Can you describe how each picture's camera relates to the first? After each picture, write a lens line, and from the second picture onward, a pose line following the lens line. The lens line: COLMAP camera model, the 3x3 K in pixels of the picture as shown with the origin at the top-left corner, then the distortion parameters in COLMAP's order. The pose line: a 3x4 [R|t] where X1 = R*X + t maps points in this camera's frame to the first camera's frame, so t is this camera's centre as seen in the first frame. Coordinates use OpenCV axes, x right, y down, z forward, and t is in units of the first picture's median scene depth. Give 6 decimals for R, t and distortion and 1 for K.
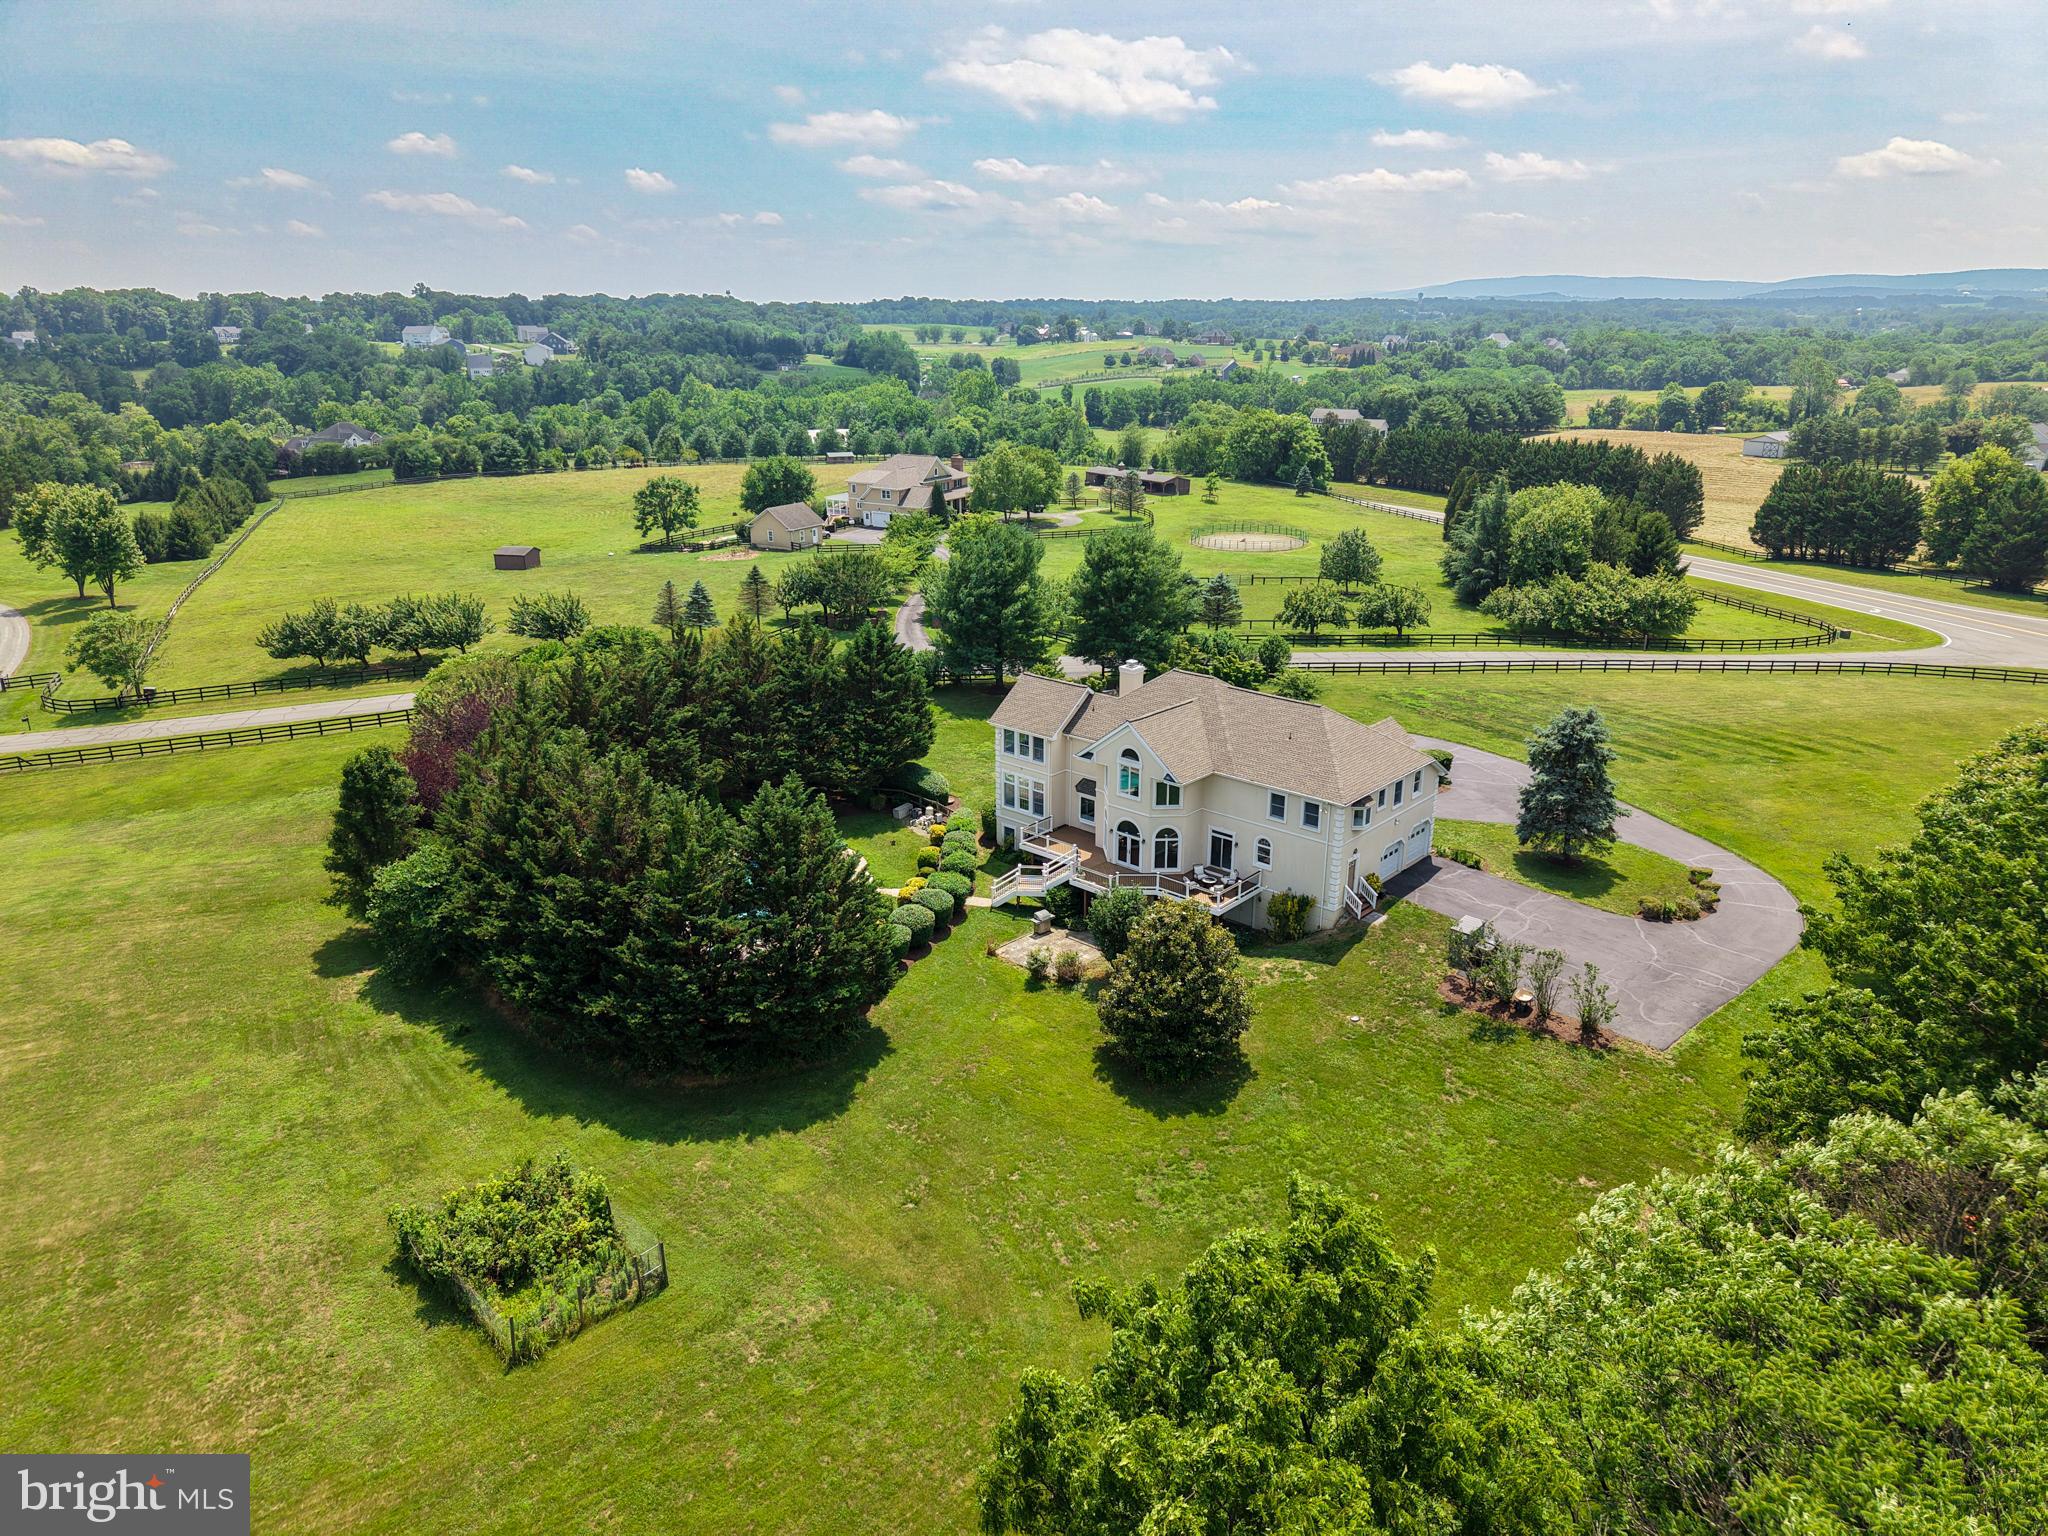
lens RADIAL K [[1372.0, 0, 1015.9], [0, 1372.0, 767.5], [0, 0, 1]] dist [0.008746, -0.000502]
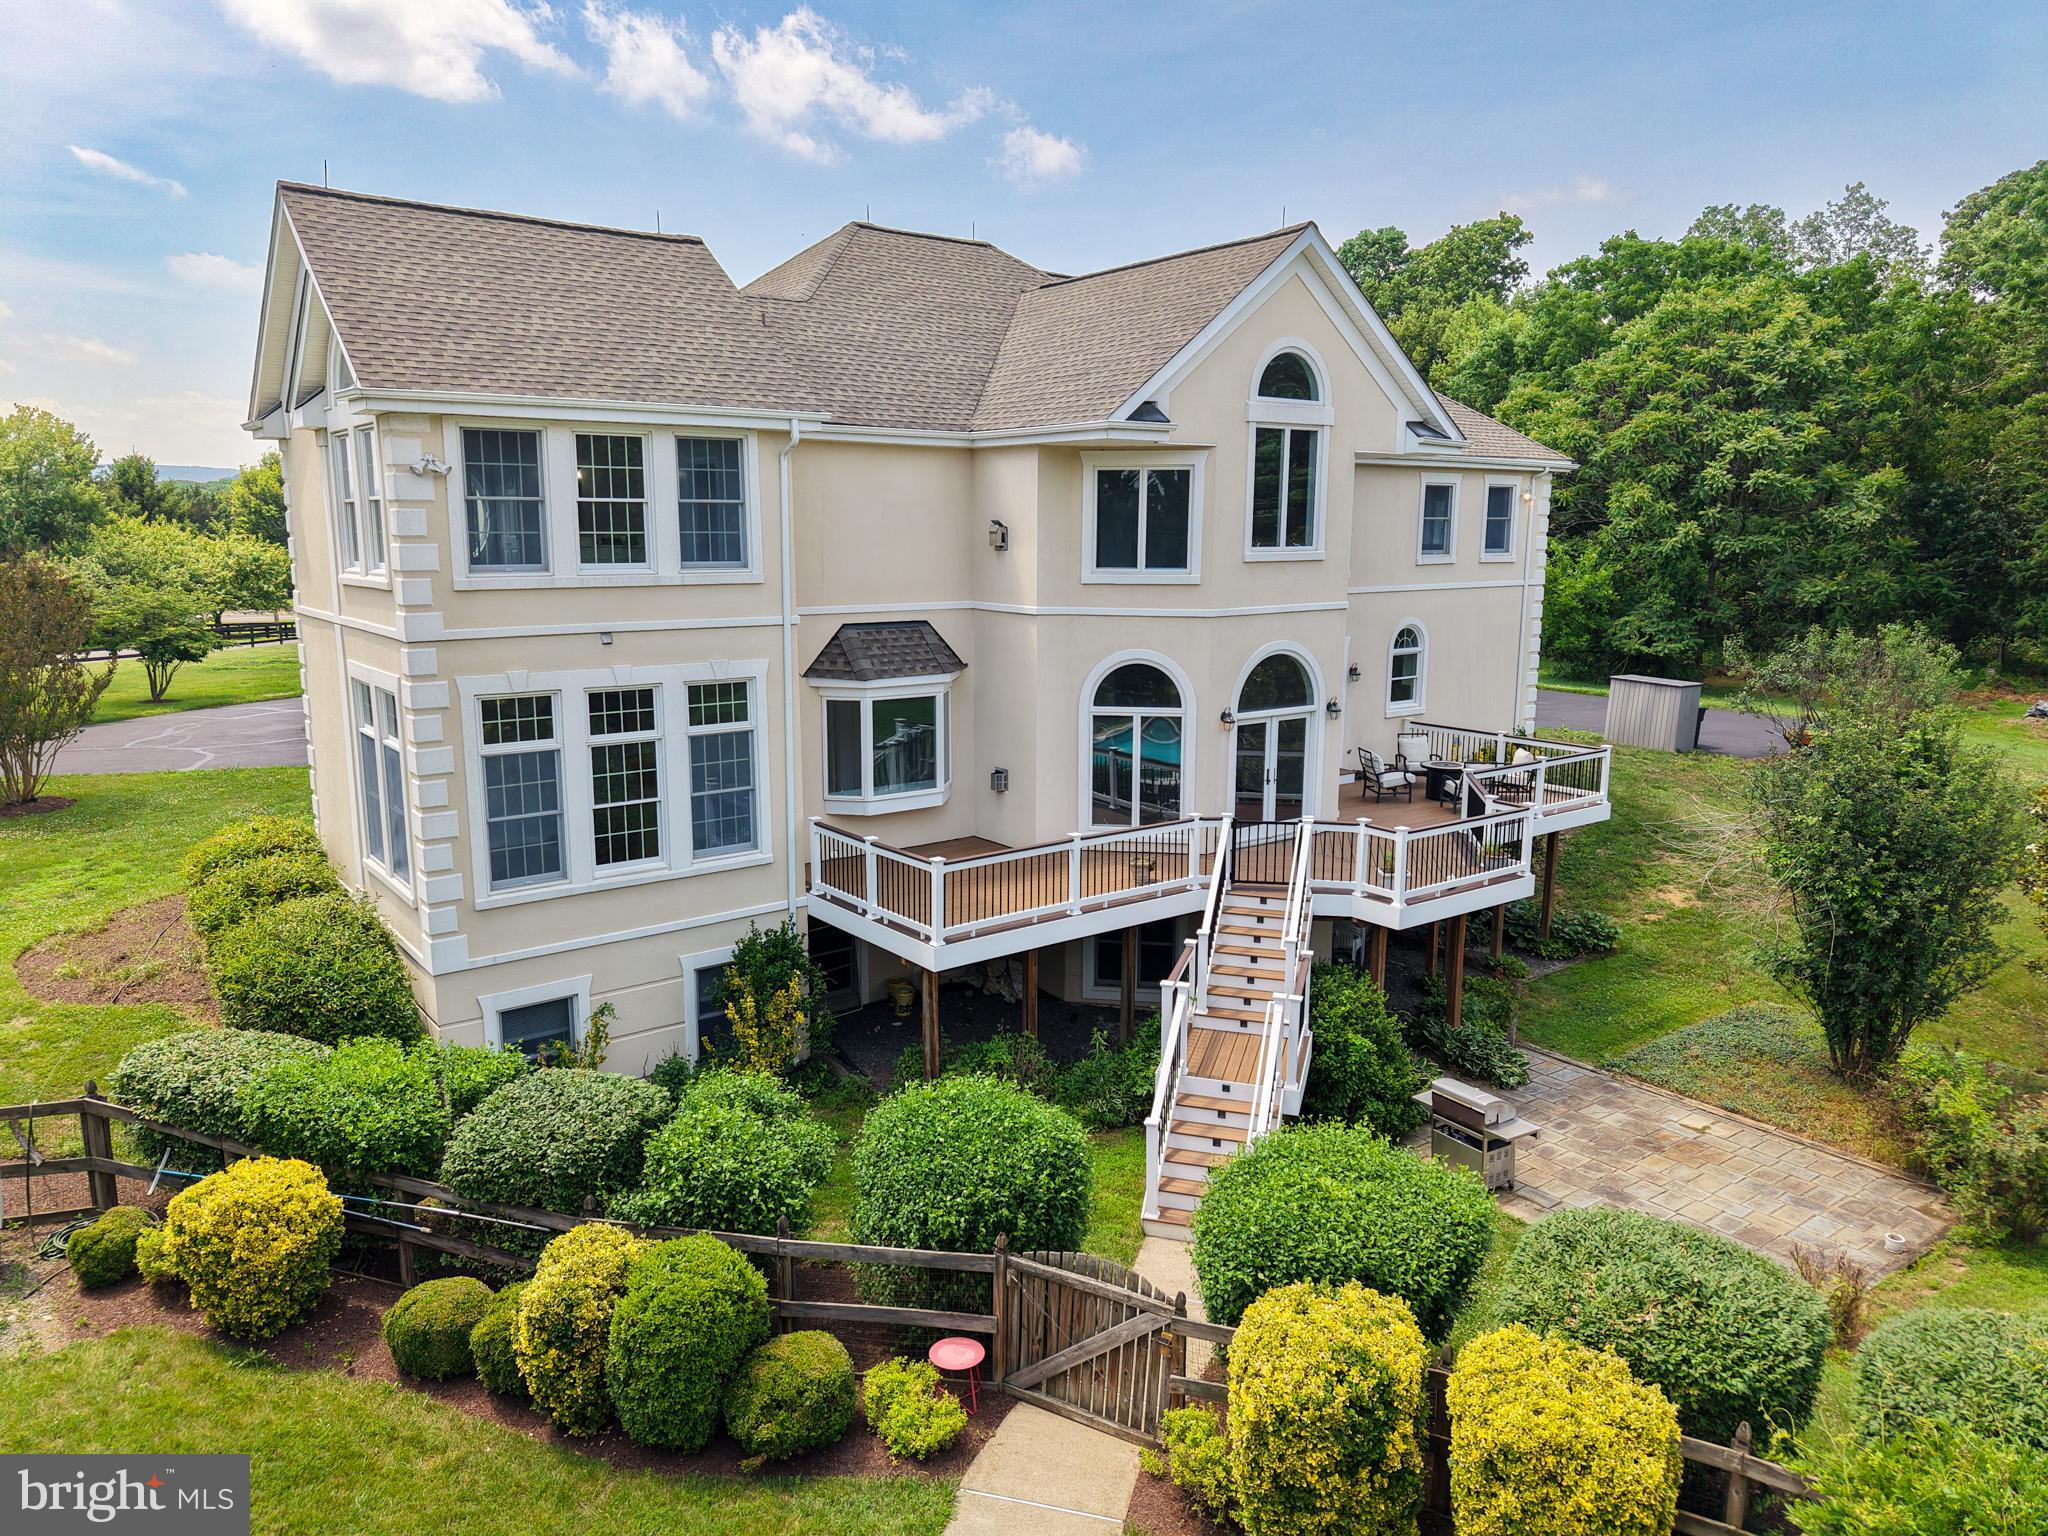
lens RADIAL K [[1372.0, 0, 1015.9], [0, 1372.0, 767.5], [0, 0, 1]] dist [0.008746, -0.000502]
pose [[0.197570, -0.173233, 0.964861, -0.169652], [0.310602, 0.944612, 0.105997, 0.015014], [-0.929781, 0.278746, 0.240433, 0.908714]]
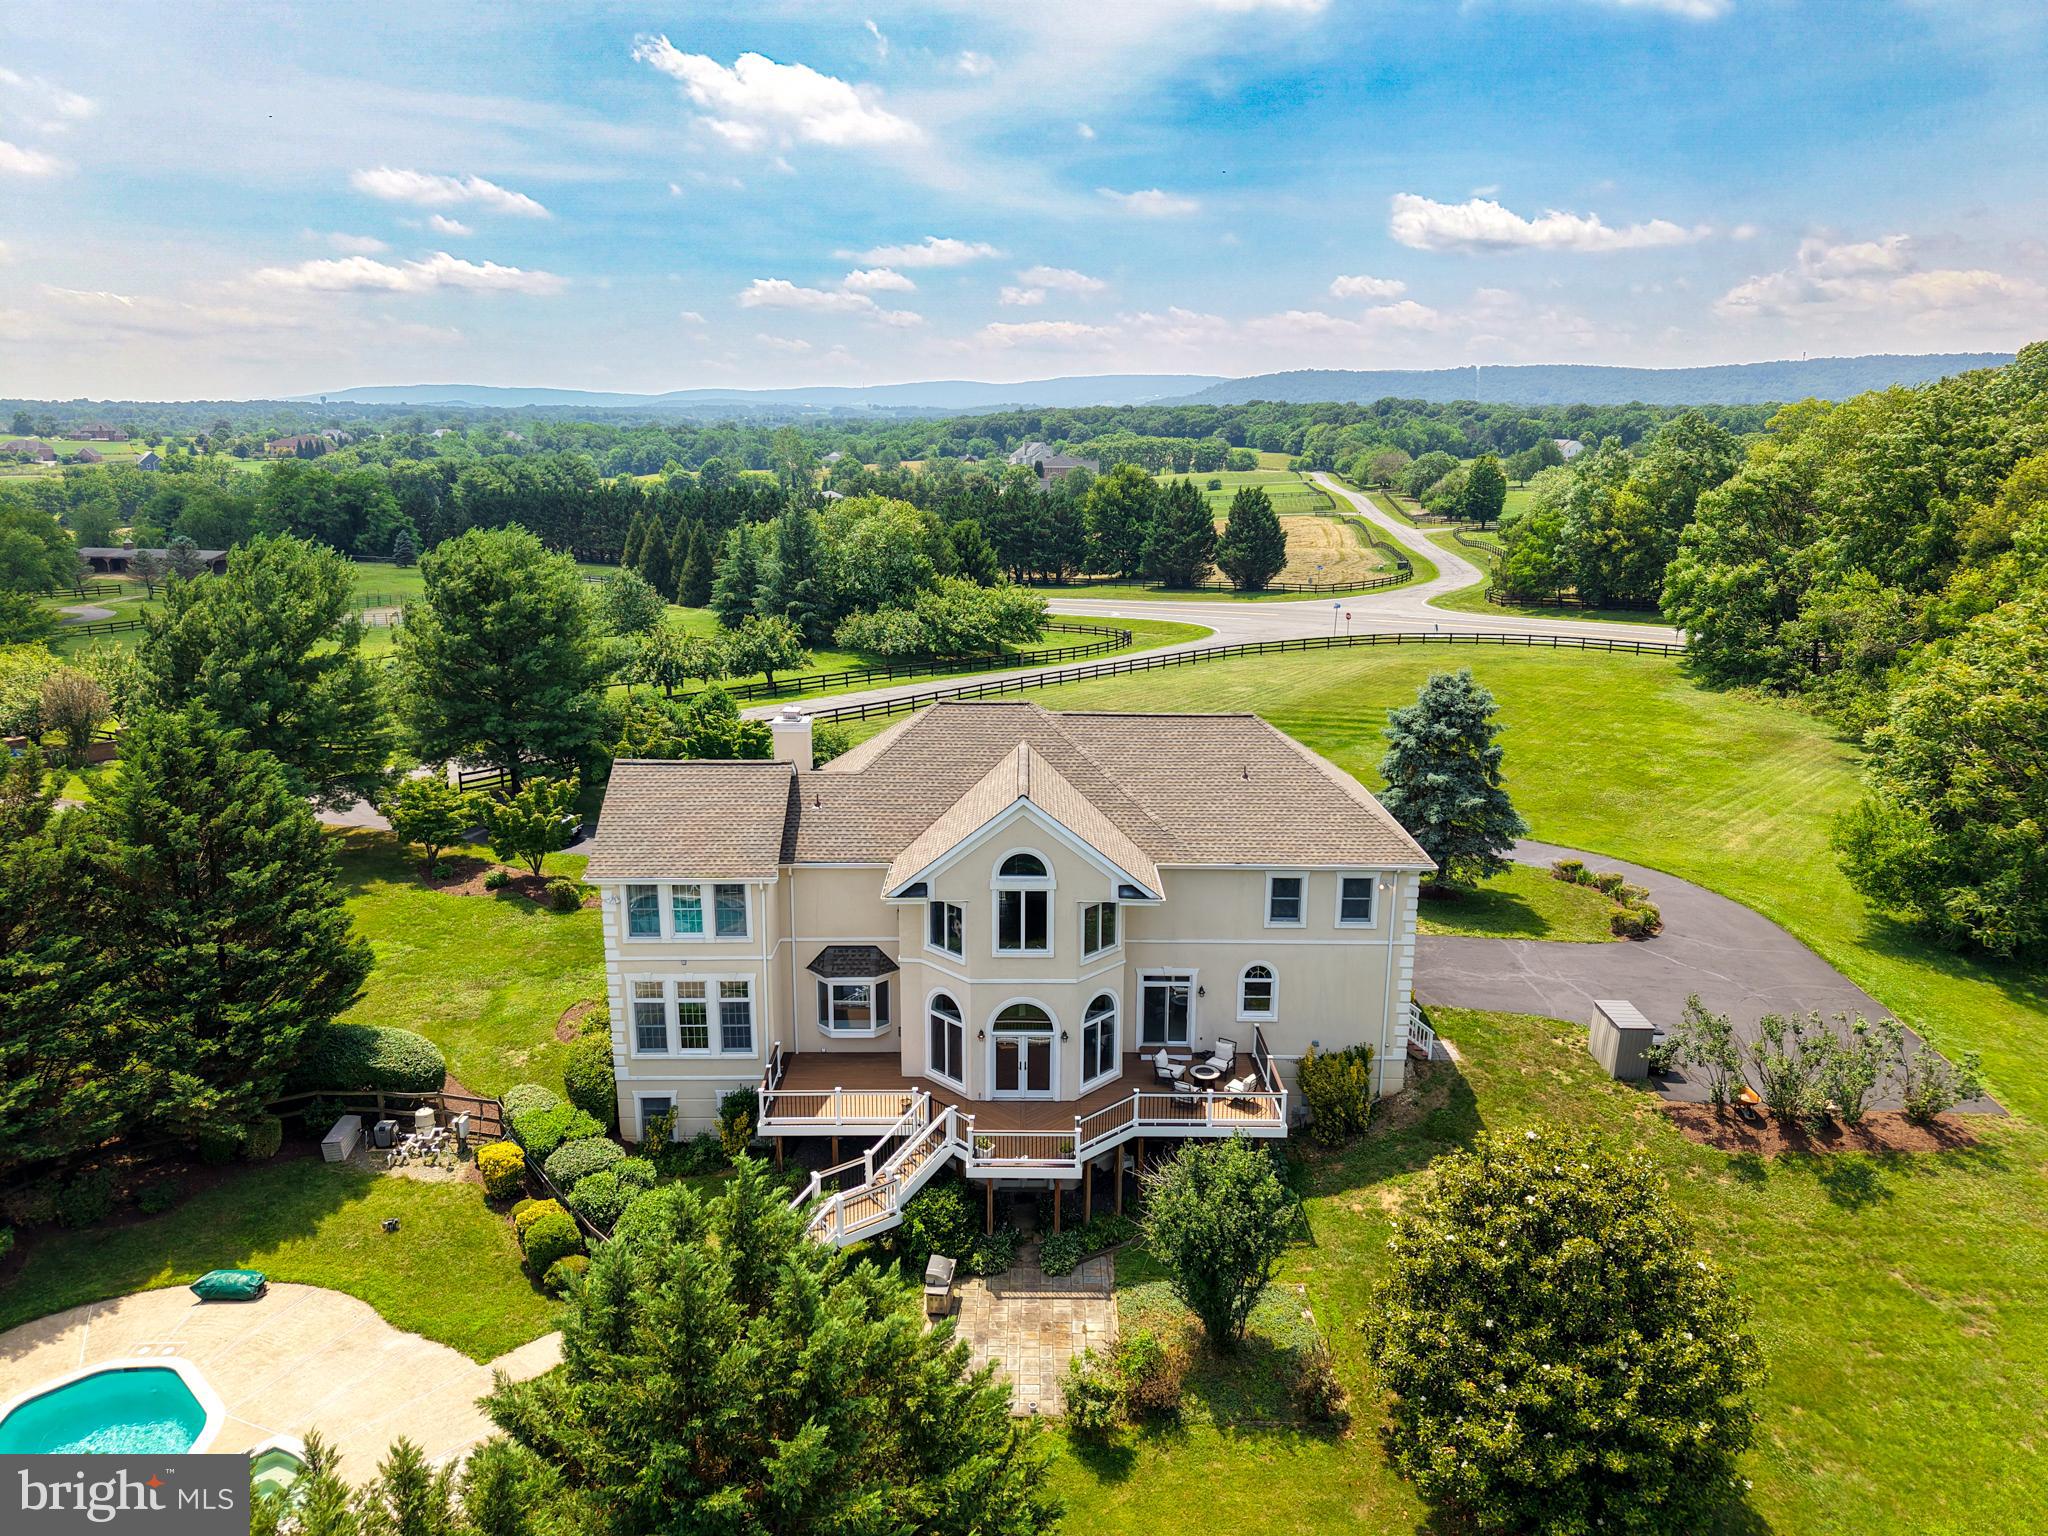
lens RADIAL K [[1371.6, 0, 1023.0], [0, 1371.6, 730.0], [0, 0, 1]] dist [0.041446, -0.051191]
pose [[0.739164, -0.142569, 0.658264, -0.205197], [0.208946, 0.977660, -0.022881, -0.040777], [-0.640296, 0.154454, 0.752439, 0.569343]]
